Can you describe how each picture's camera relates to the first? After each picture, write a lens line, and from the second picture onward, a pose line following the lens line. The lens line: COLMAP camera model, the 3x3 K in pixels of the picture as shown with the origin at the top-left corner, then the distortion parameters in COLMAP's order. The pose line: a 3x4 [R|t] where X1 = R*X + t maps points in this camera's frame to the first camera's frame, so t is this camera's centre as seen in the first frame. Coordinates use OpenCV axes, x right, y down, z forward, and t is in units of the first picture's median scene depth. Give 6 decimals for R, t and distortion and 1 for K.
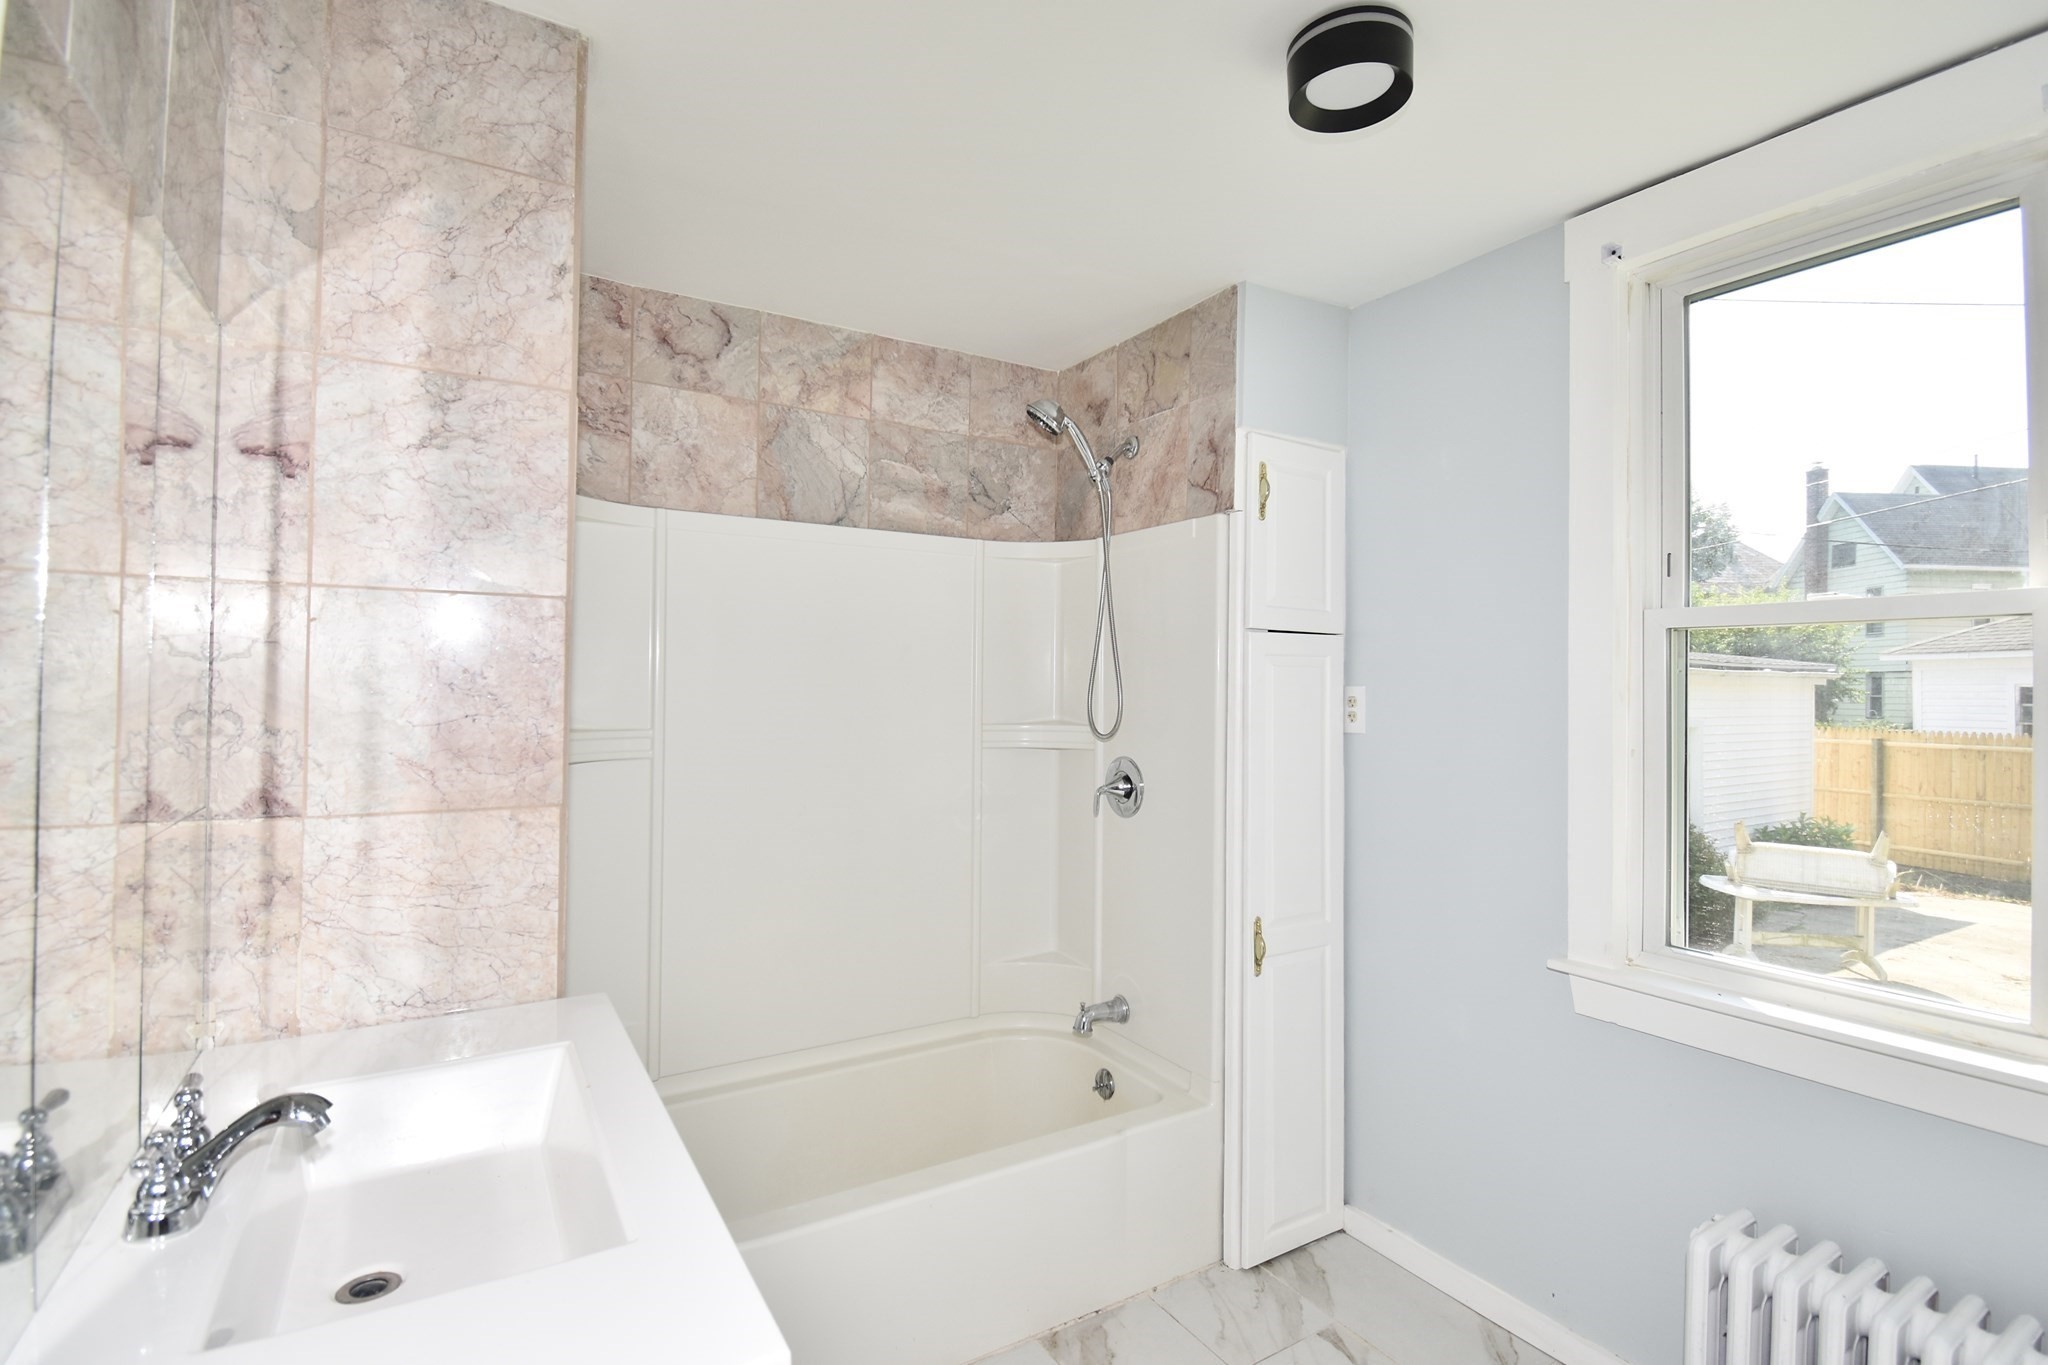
lens RADIAL K [[969.7, 0, 1026.0], [0, 969.7, 670.0], [0, 0, 1]] dist [0.018636, -0.032721]
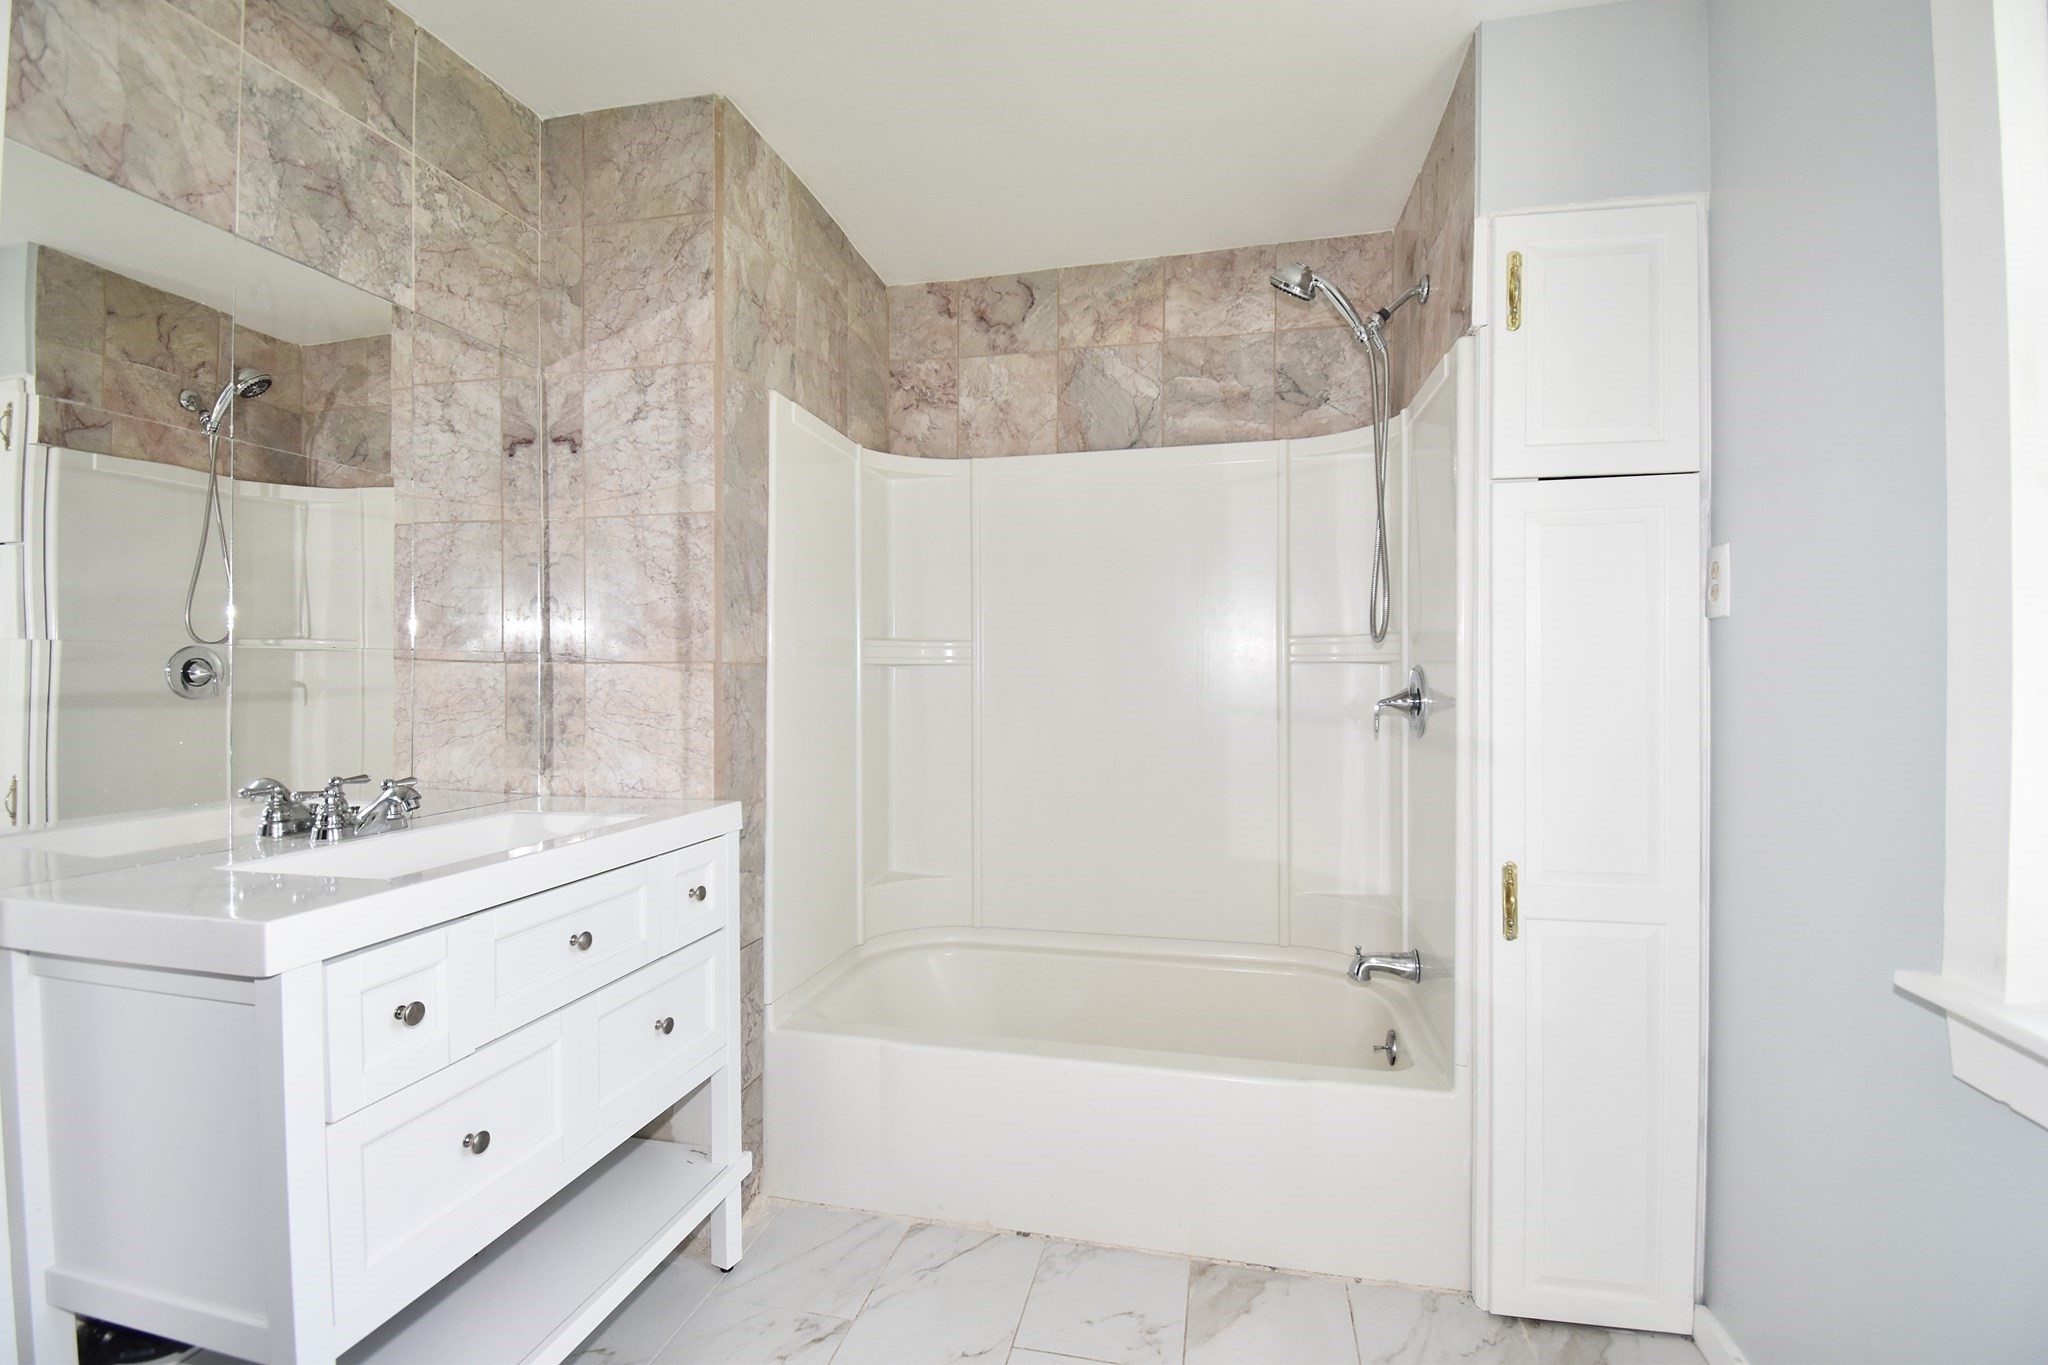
lens RADIAL K [[898.7, 0, 1030.2], [0, 898.7, 674.4], [0, 0, 1]] dist [0.017287, -0.024734]
pose [[0.715658, -0.008669, -0.698397, 0.433235], [0.020351, 0.999757, 0.008444, 0.090572], [0.698154, -0.020256, 0.715661, 0.230377]]
